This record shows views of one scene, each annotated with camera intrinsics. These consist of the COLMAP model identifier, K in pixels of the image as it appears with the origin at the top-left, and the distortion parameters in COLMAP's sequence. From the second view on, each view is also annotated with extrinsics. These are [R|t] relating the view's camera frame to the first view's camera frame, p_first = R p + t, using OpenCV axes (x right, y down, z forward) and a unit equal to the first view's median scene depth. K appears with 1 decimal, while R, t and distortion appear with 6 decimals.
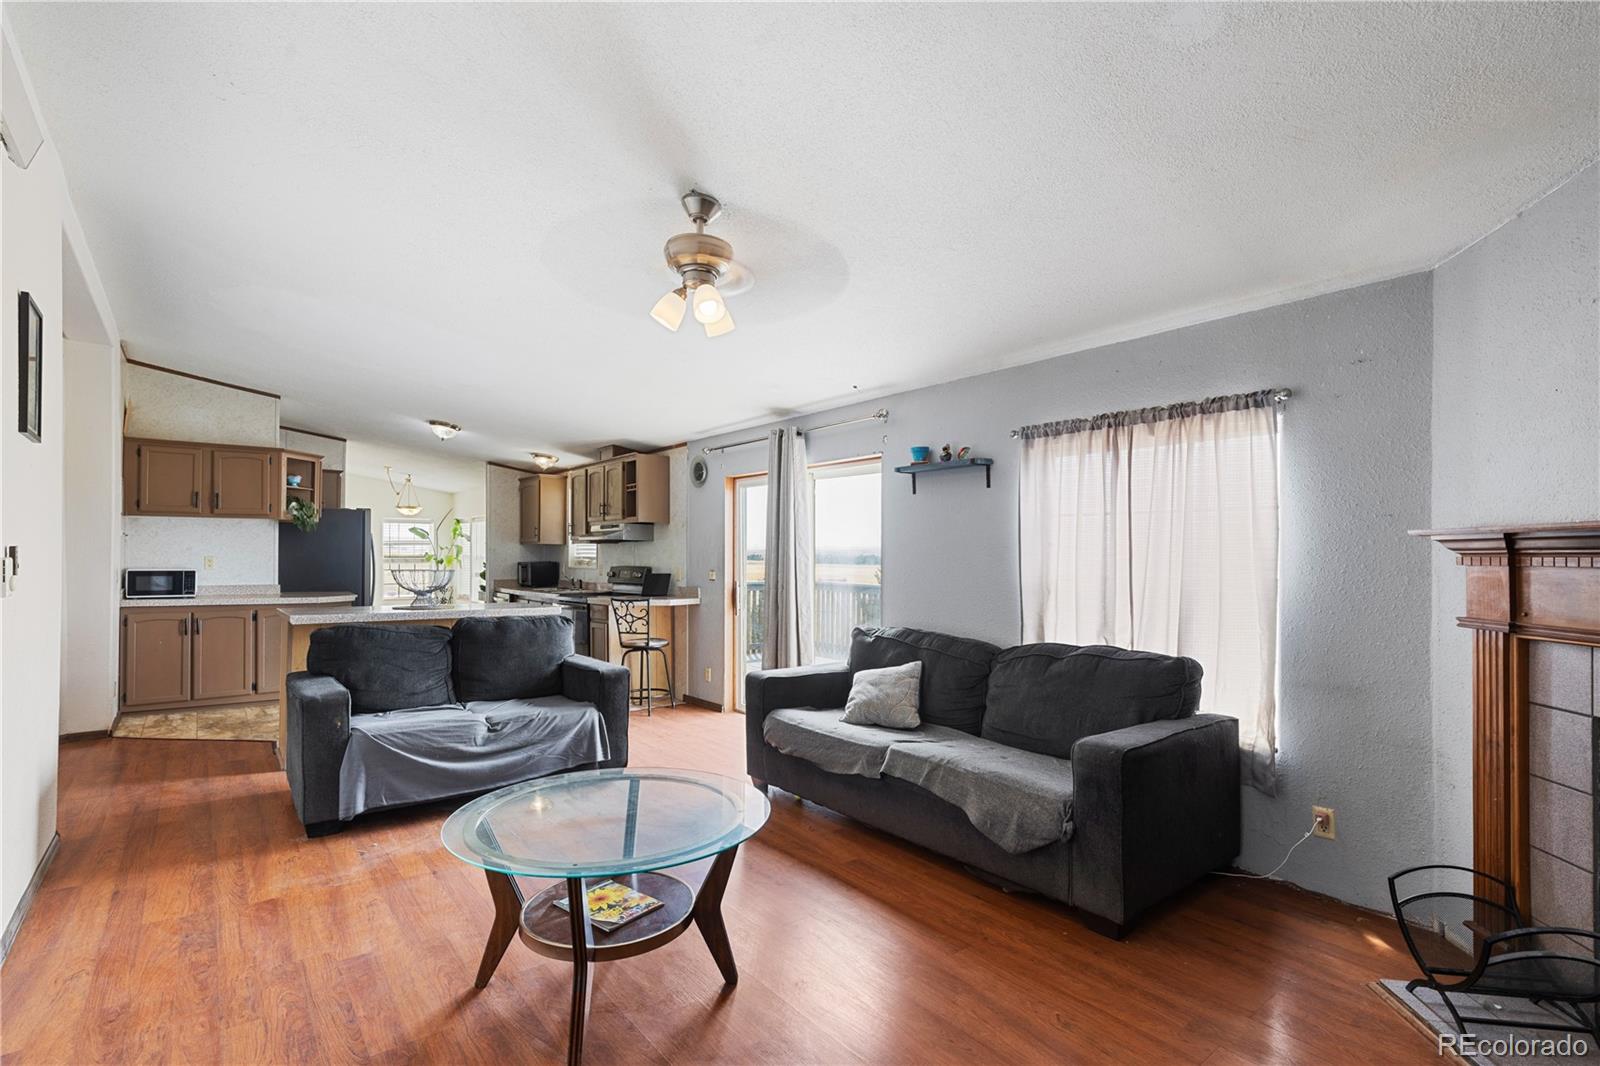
lens RADIAL K [[742.7, 0, 793.6], [0, 742.7, 558.6], [0, 0, 1]] dist [0.003117, -0.000717]
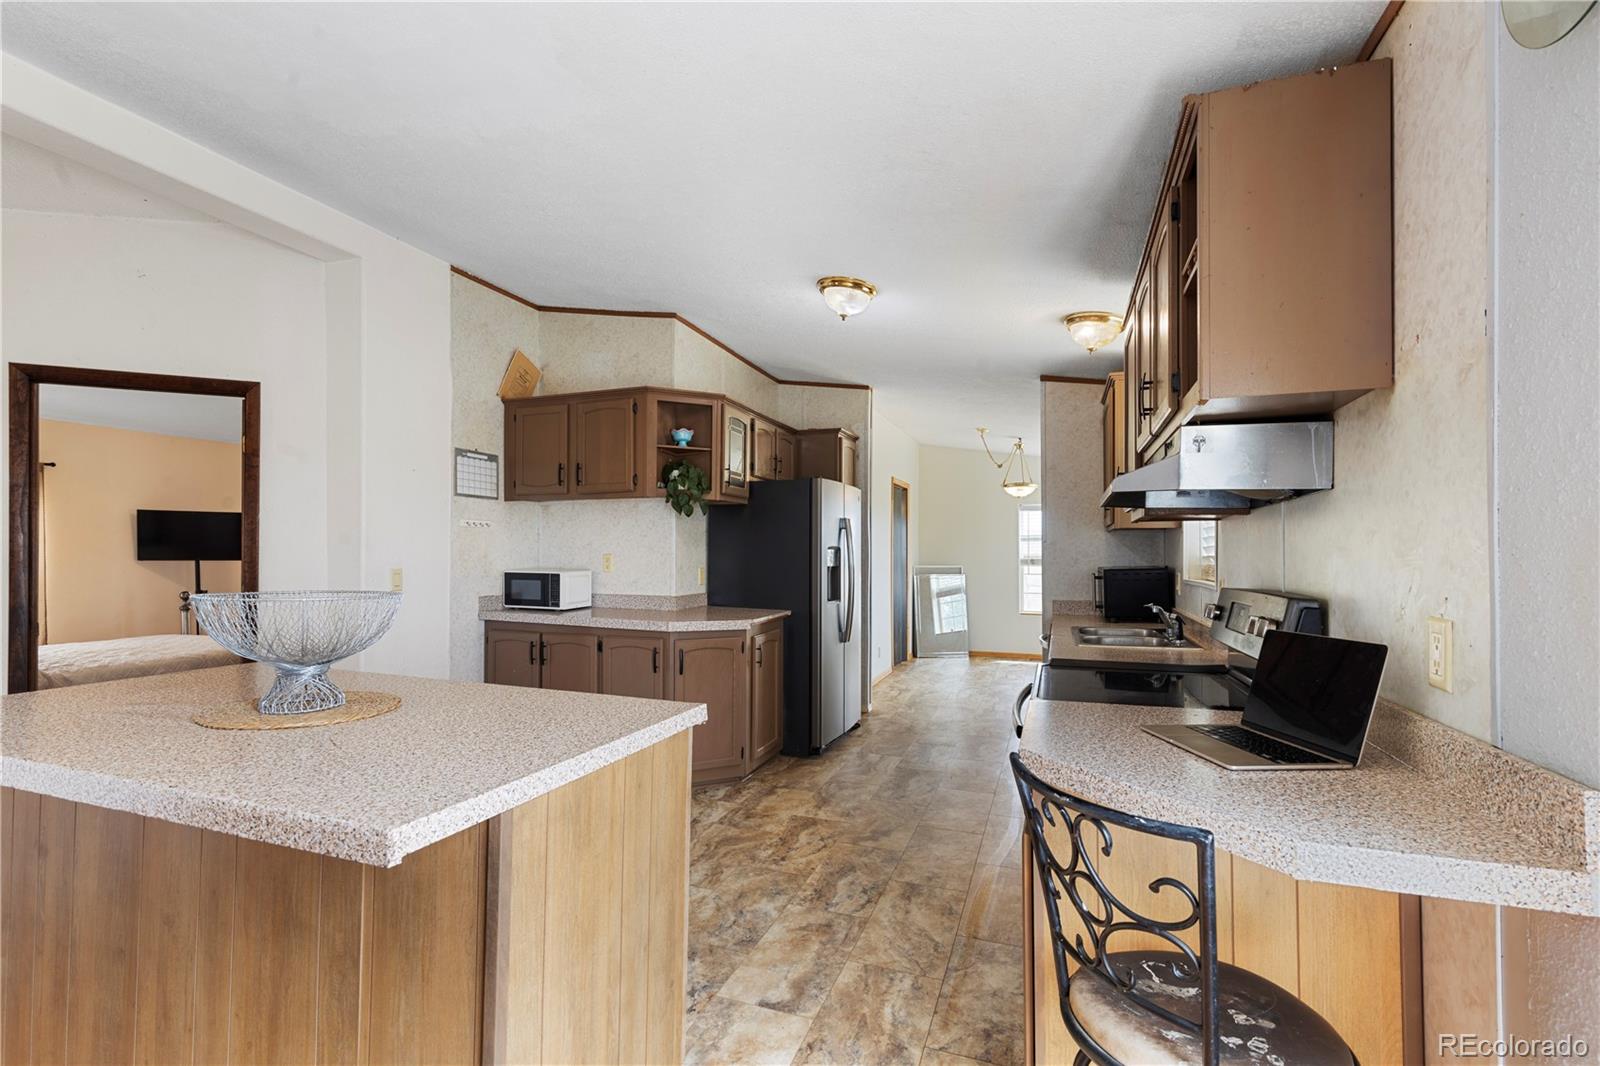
lens RADIAL K [[713.2, 0, 799.4], [0, 713.2, 556.0], [0, 0, 1]] dist [0.002470, -0.000439]
pose [[0.526869, 0.003709, -0.849938, -0.098847], [-0.004511, 0.999989, 0.001568, -0.003134], [0.849934, 0.003008, 0.526880, 0.844015]]
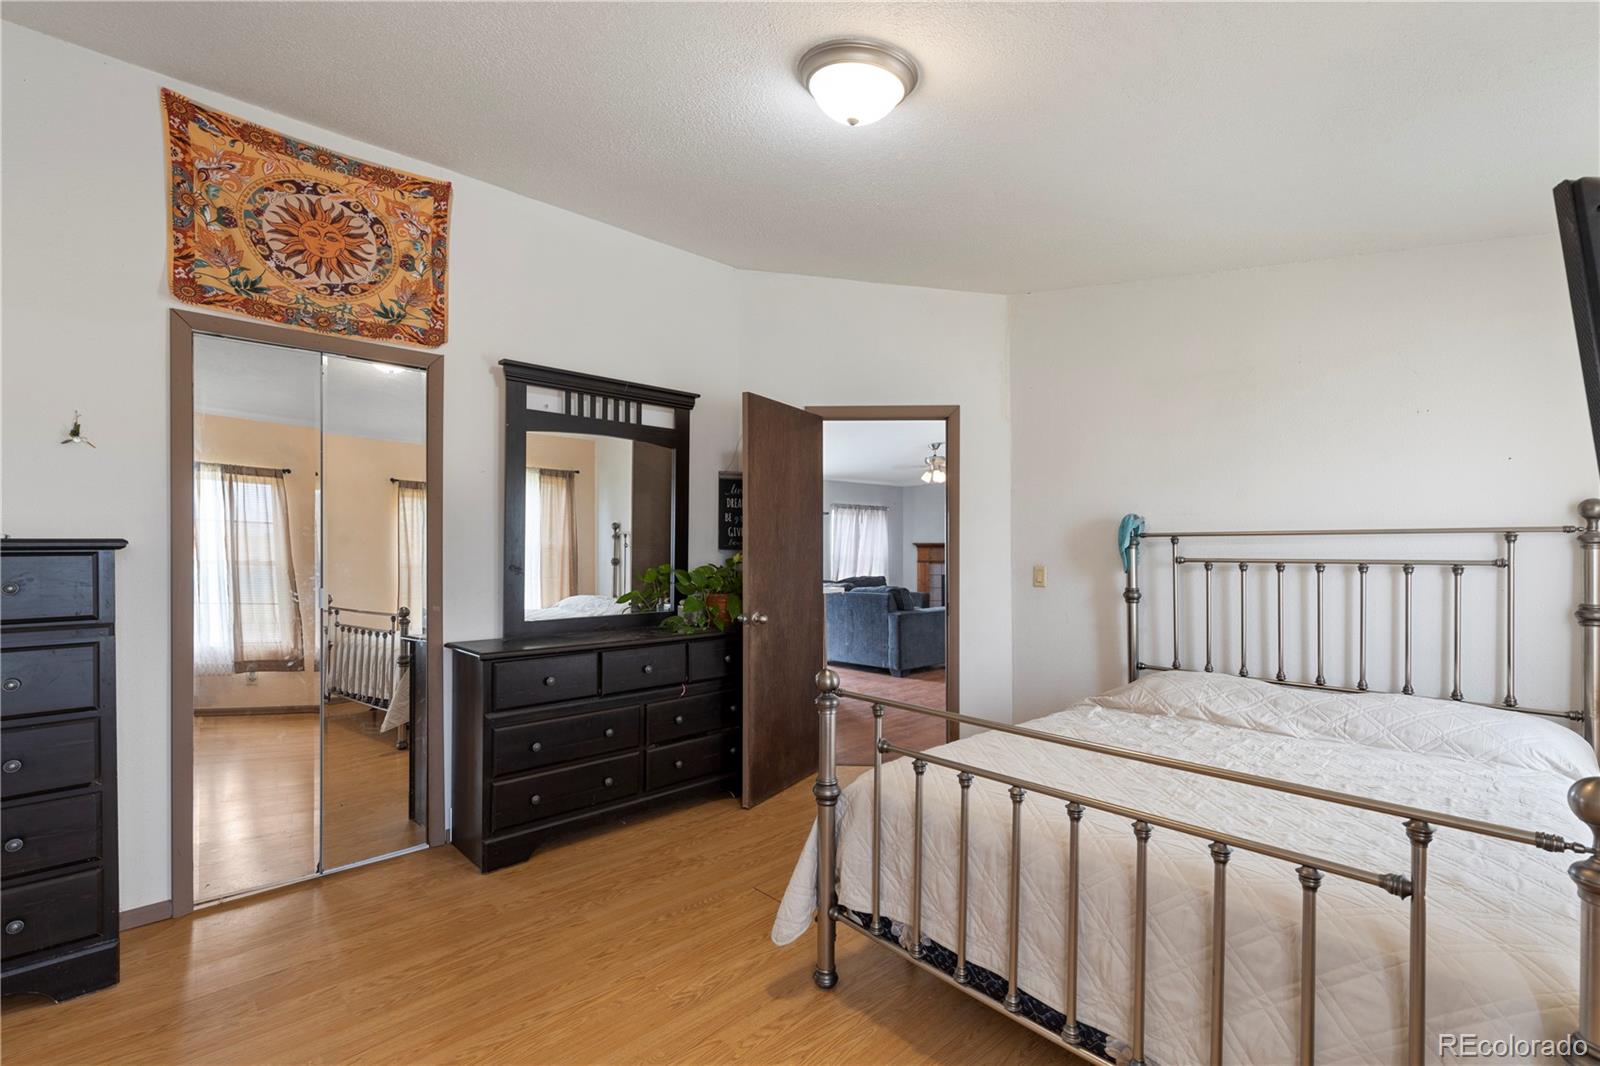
lens RADIAL K [[713.2, 0, 801.6], [0, 713.2, 540.1], [0, 0, 1]] dist [0.002470, -0.000439]
pose [[-0.077425, 0.009425, 0.996954, -1.474188], [0.002700, 0.999954, -0.009244, -0.006779], [-0.996995, 0.001976, -0.077447, 0.826267]]
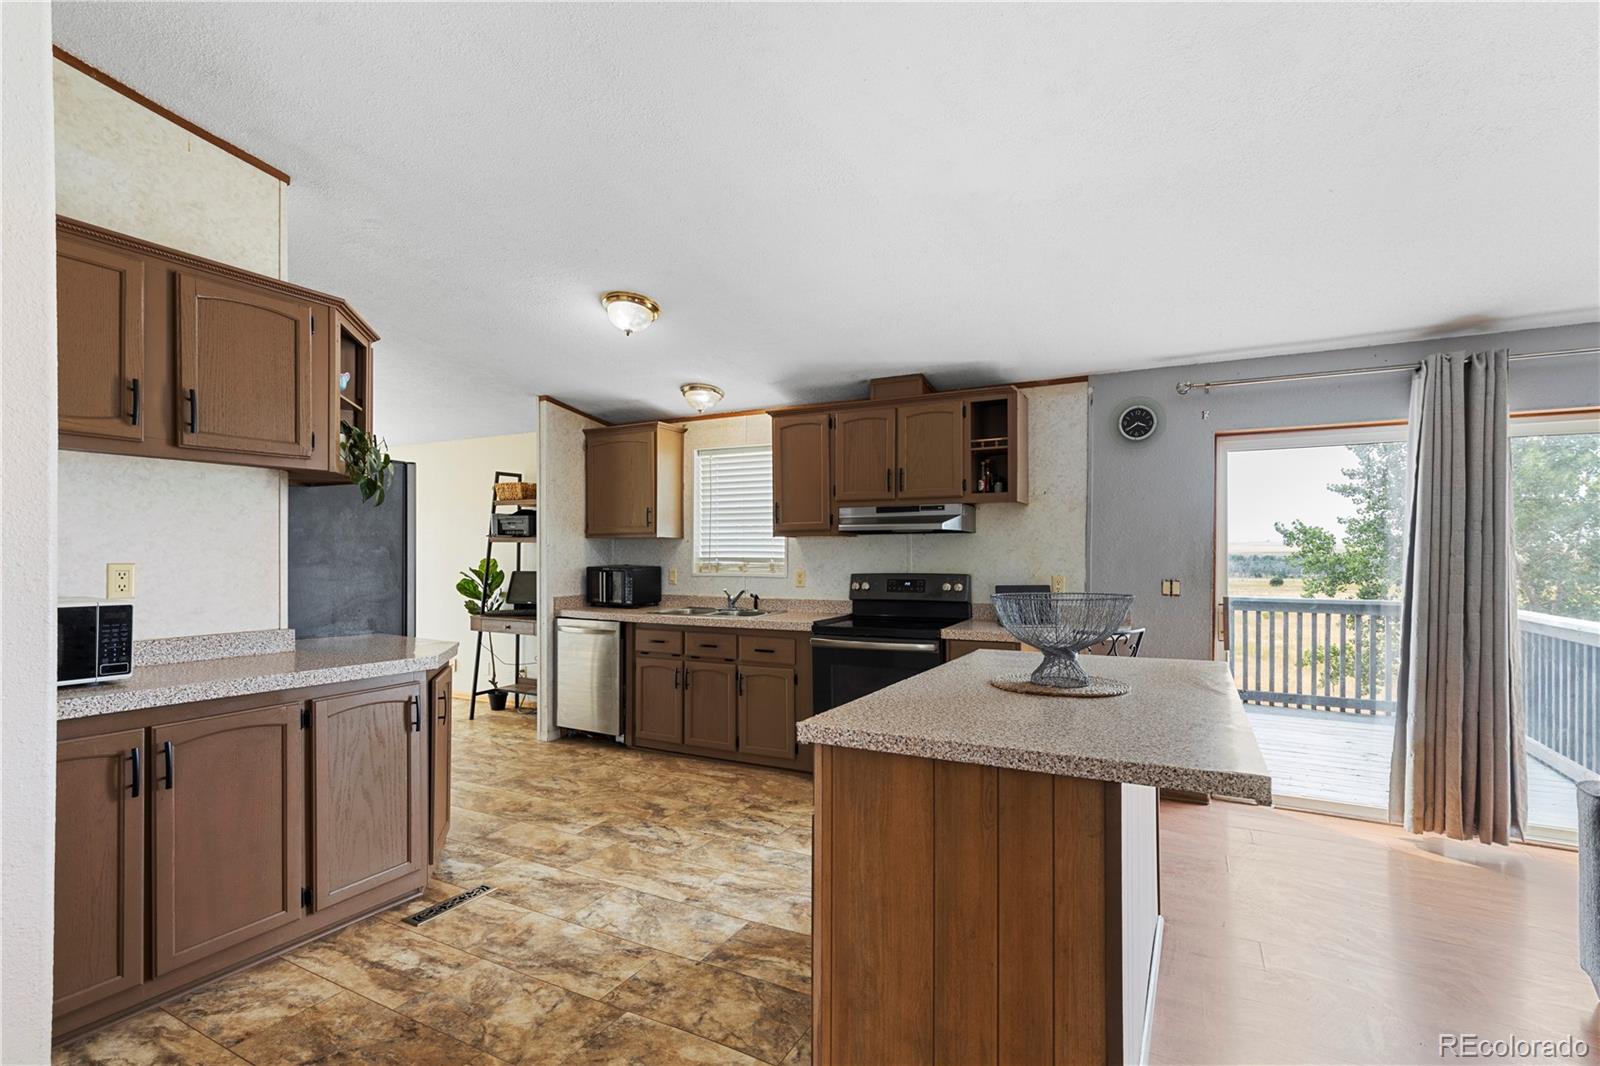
lens RADIAL K [[713.2, 0, 809.9], [0, 713.2, 564.8], [0, 0, 1]] dist [0.002470, -0.000439]
pose [[0.914560, -0.008972, 0.404350, -0.655116], [0.003182, 0.999883, 0.014991, -0.006622], [-0.404437, -0.012423, 0.914481, 0.570570]]
